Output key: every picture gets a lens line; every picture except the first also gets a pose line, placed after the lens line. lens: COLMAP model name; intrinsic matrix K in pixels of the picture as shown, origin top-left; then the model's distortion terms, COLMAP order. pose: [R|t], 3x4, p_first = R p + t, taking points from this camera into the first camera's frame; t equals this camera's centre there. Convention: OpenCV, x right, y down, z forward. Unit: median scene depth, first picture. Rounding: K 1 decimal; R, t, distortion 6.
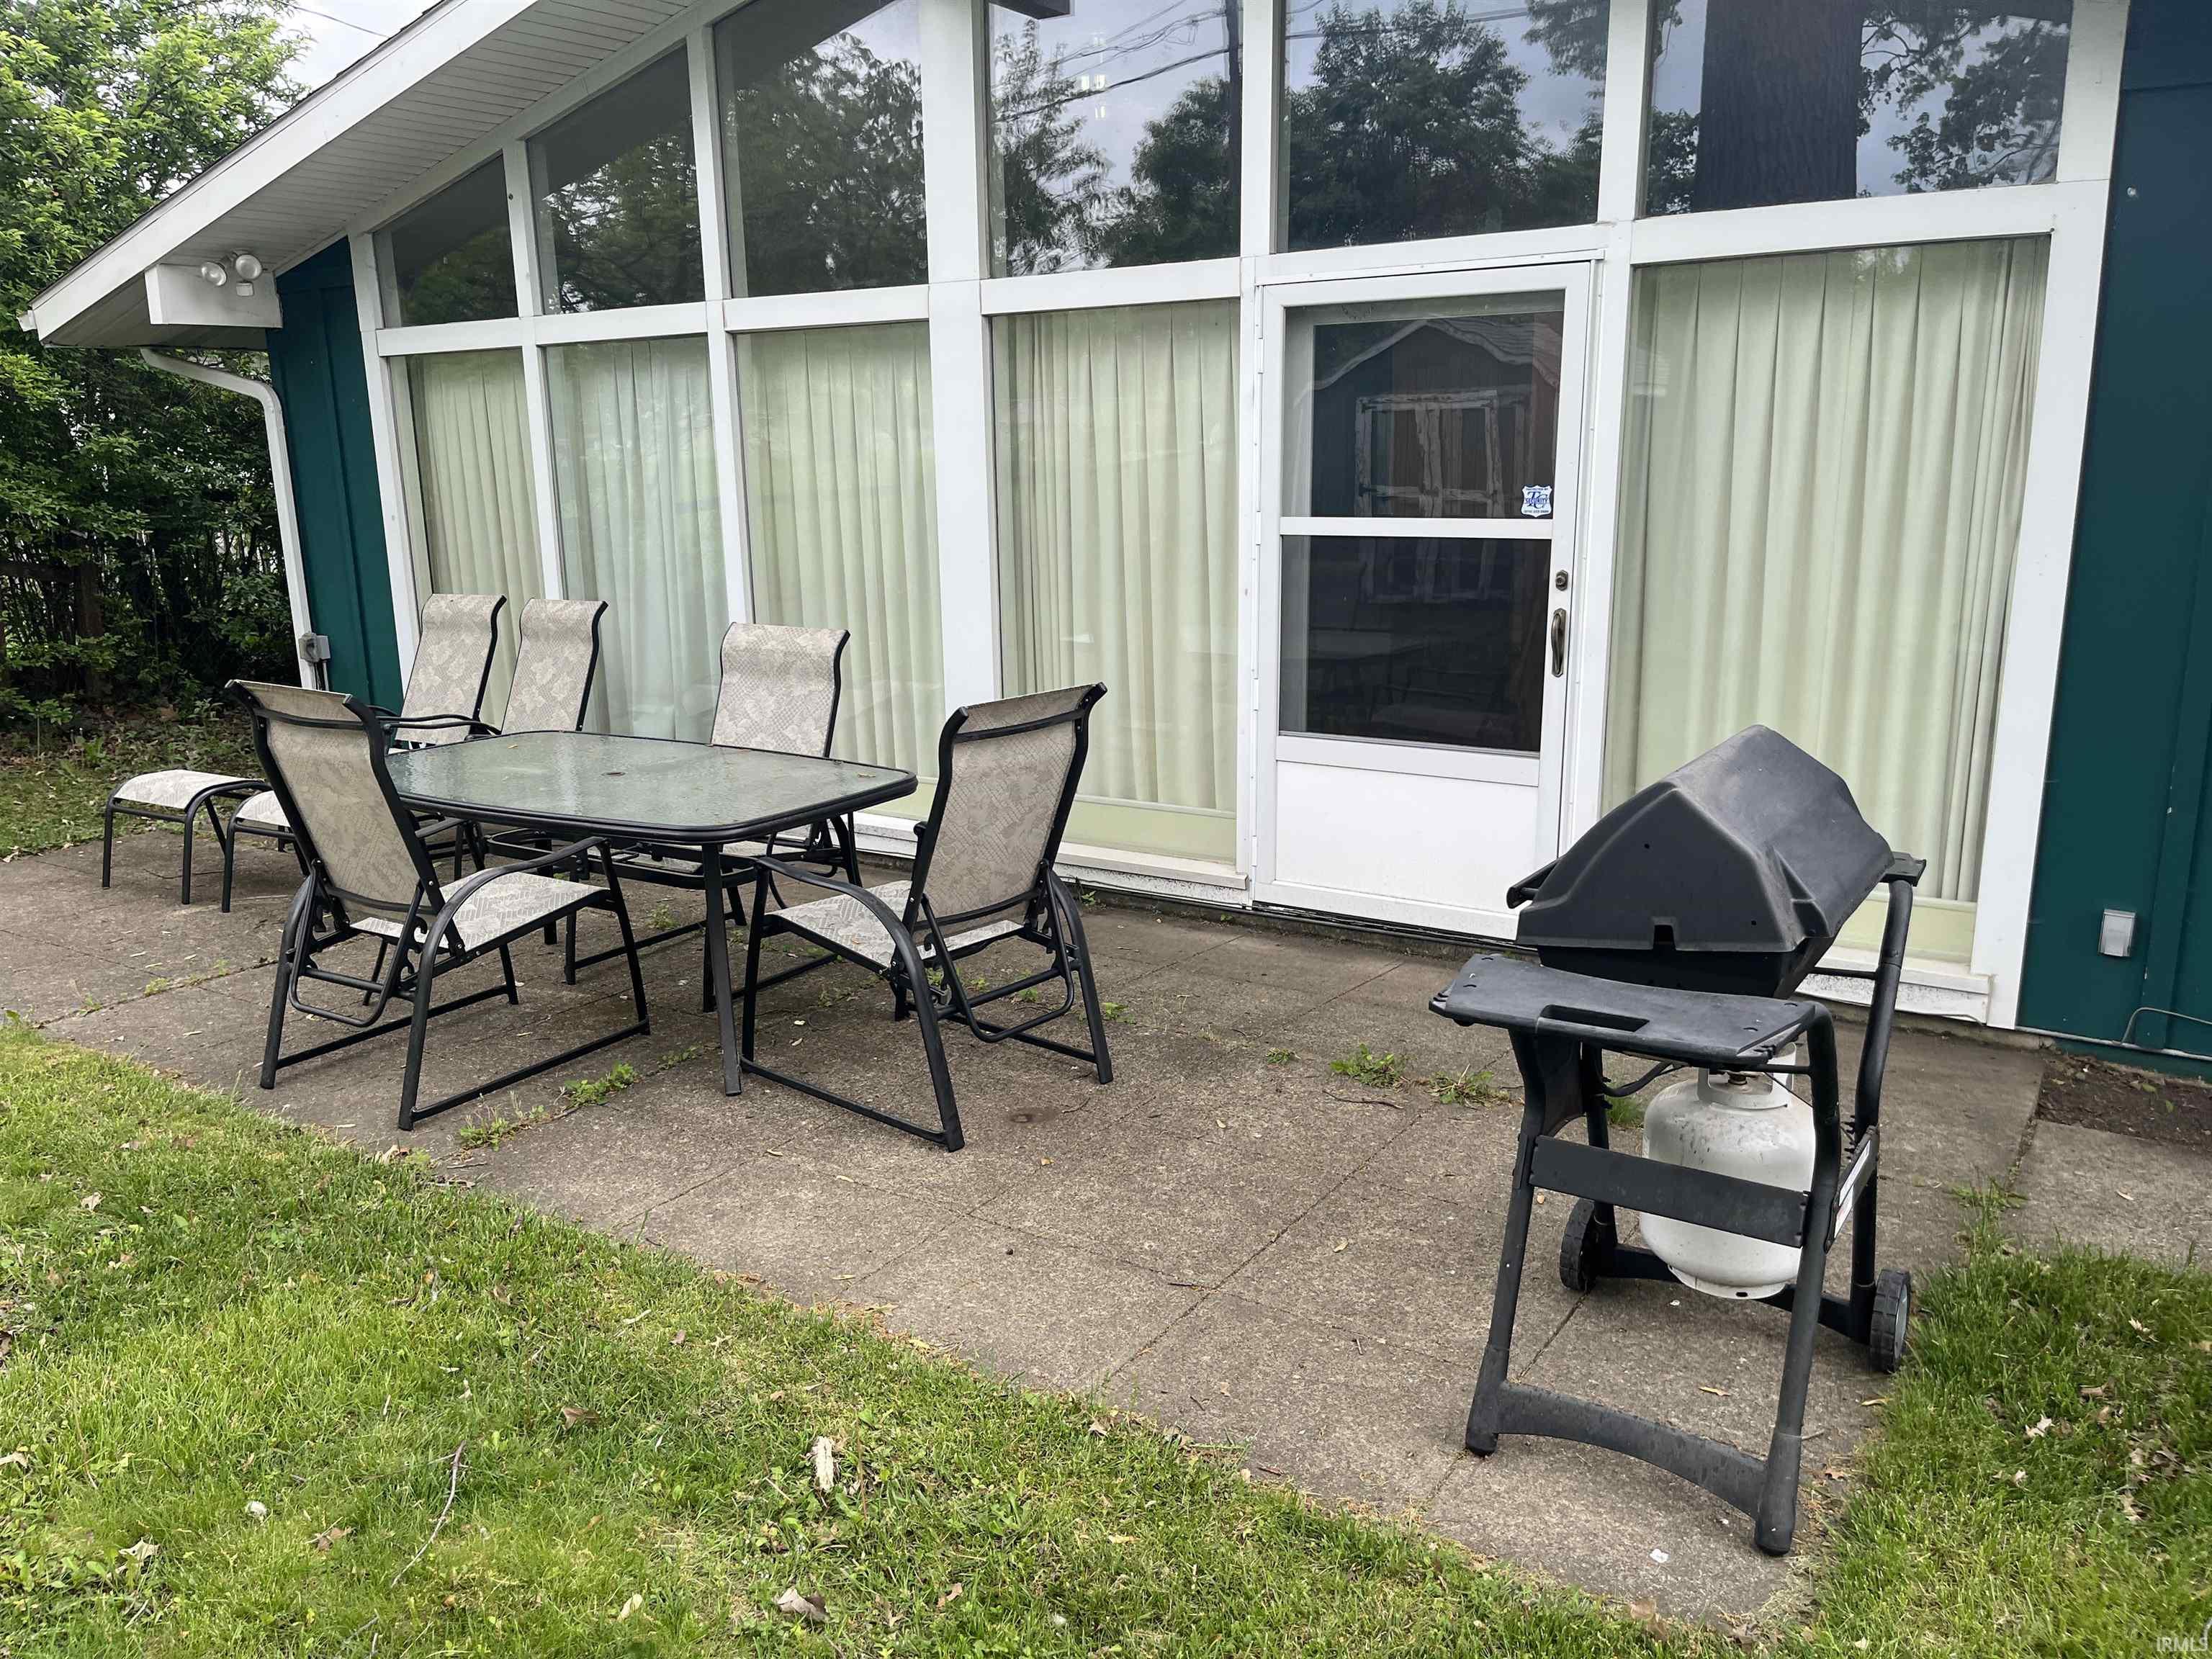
lens RADIAL K [[1709.4, 0, 1099.7], [0, 1709.4, 836.1], [0, 0, 1]] dist [0.020647, -0.023371]
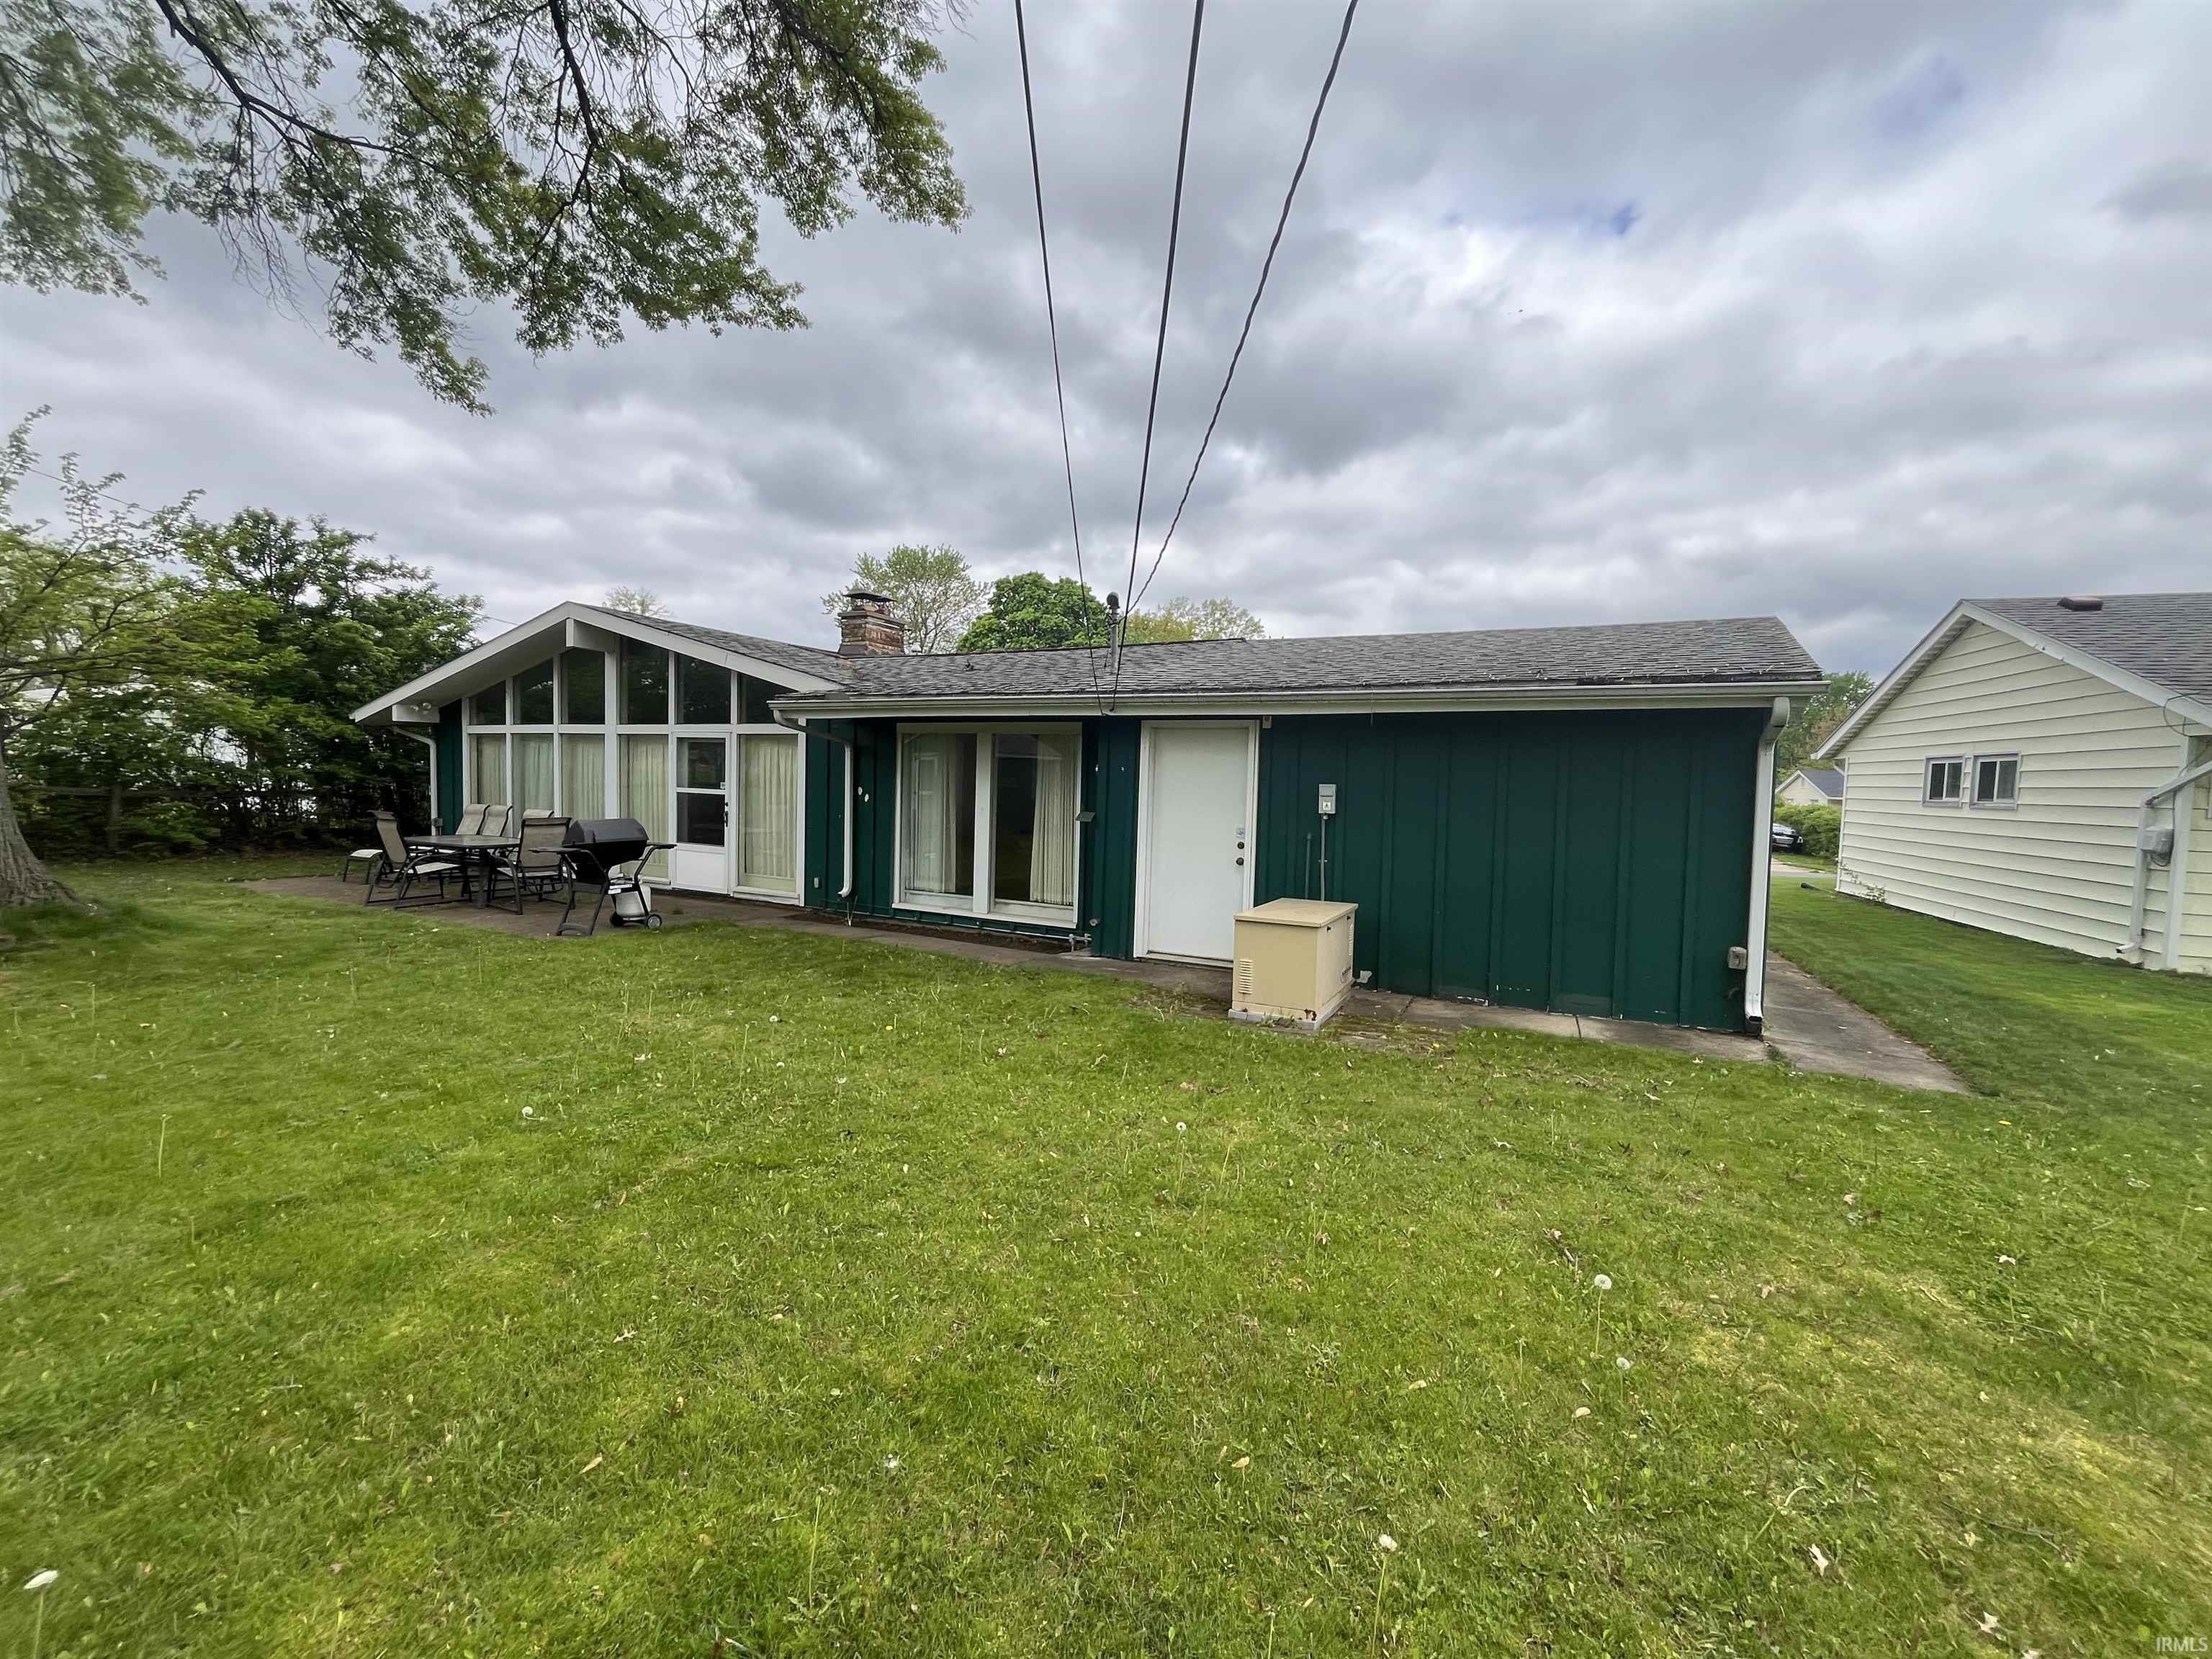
lens RADIAL K [[893.5, 0, 1110.6], [0, 893.5, 831.4], [0, 0, 1]] dist [-0.002073, -0.000024]
pose [[0.990867, 0.036117, 0.129919, 0.689204], [-0.014363, 0.986251, -0.164631, 0.197359], [-0.134078, 0.161261, 0.977762, -0.945197]]
